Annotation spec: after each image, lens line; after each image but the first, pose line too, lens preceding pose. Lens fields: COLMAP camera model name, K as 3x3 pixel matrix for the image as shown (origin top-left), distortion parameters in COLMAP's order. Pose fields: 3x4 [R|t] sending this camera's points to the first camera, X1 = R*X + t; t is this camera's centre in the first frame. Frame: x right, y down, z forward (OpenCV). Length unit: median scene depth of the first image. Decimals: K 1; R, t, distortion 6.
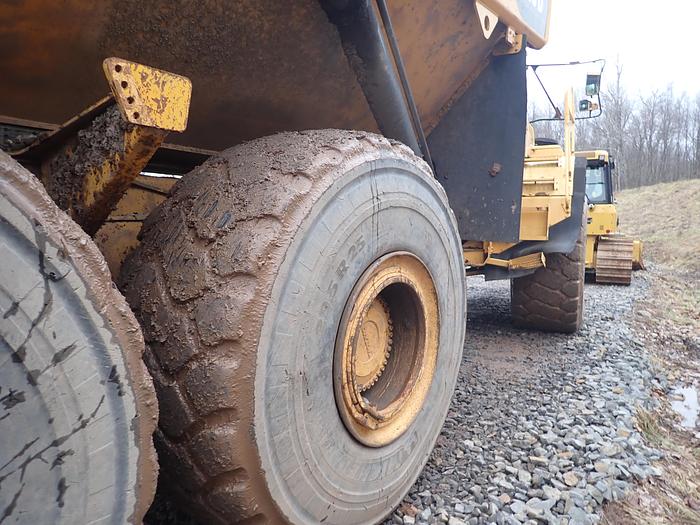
lens RADIAL K [[520.0, 0, 350.9], [0, 520.0, 265.2], [0, 0, 1]] dist [0.000608, 0.006390]
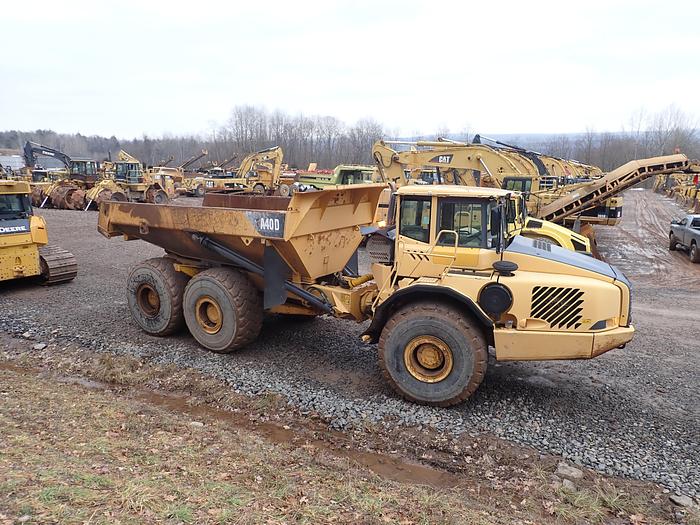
lens RADIAL K [[520.0, 0, 350.9], [0, 520.0, 265.2], [0, 0, 1]] dist [0.000608, 0.006390]
pose [[0.065798, 0.189623, -0.979650, 2.010218], [-0.117360, 0.976434, 0.181118, -0.552938], [0.990907, 0.103054, 0.086502, 0.763543]]
